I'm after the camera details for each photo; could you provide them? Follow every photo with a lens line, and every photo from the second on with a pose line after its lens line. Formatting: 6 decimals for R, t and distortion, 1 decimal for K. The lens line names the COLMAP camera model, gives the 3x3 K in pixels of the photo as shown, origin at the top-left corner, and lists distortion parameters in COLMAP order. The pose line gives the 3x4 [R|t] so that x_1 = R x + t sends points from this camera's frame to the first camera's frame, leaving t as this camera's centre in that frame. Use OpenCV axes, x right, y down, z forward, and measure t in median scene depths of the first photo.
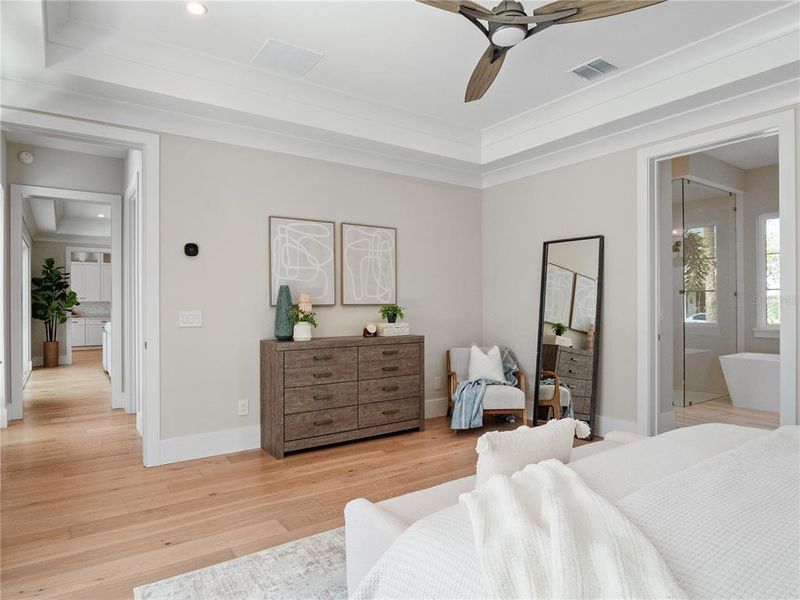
lens RADIAL K [[488.6, 0, 402.0], [0, 488.6, 295.6], [0, 0, 1]] dist [-0.019786, 0.003357]
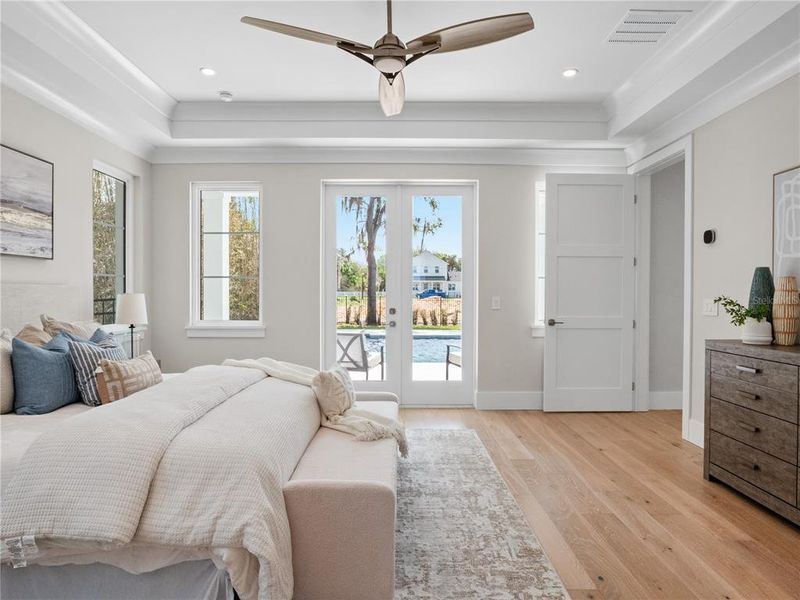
lens RADIAL K [[488.6, 0, 402.0], [0, 488.6, 295.6], [0, 0, 1]] dist [-0.019786, 0.003357]
pose [[-0.560603, 0.012074, -0.827996, 0.729382], [0.012154, 0.999906, 0.006352, 0.011610], [0.827995, -0.006502, -0.560697, 1.050358]]
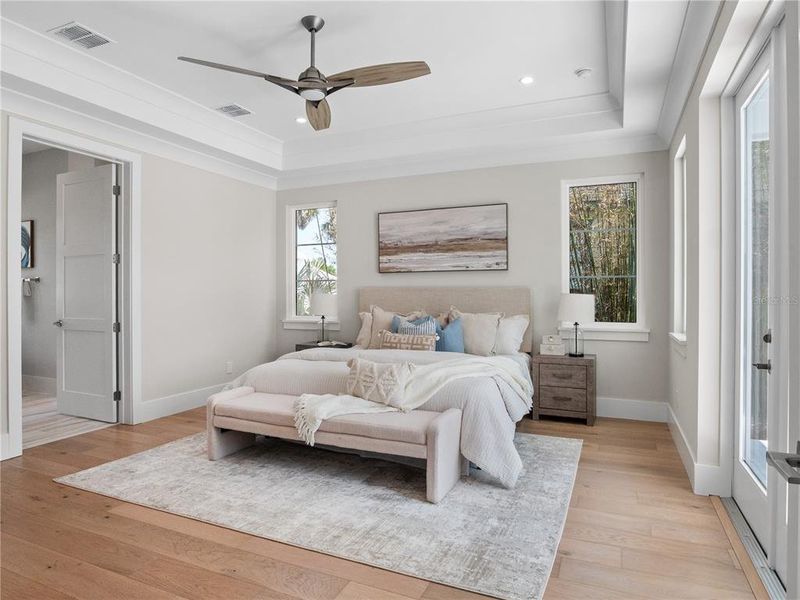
lens RADIAL K [[488.6, 0, 402.0], [0, 488.6, 295.6], [0, 0, 1]] dist [-0.019786, 0.003357]
pose [[-0.518932, -0.003678, 0.854807, -0.658522], [-0.005563, 0.999984, 0.000926, 0.011866], [-0.854797, -0.004275, -0.518945, 0.927562]]
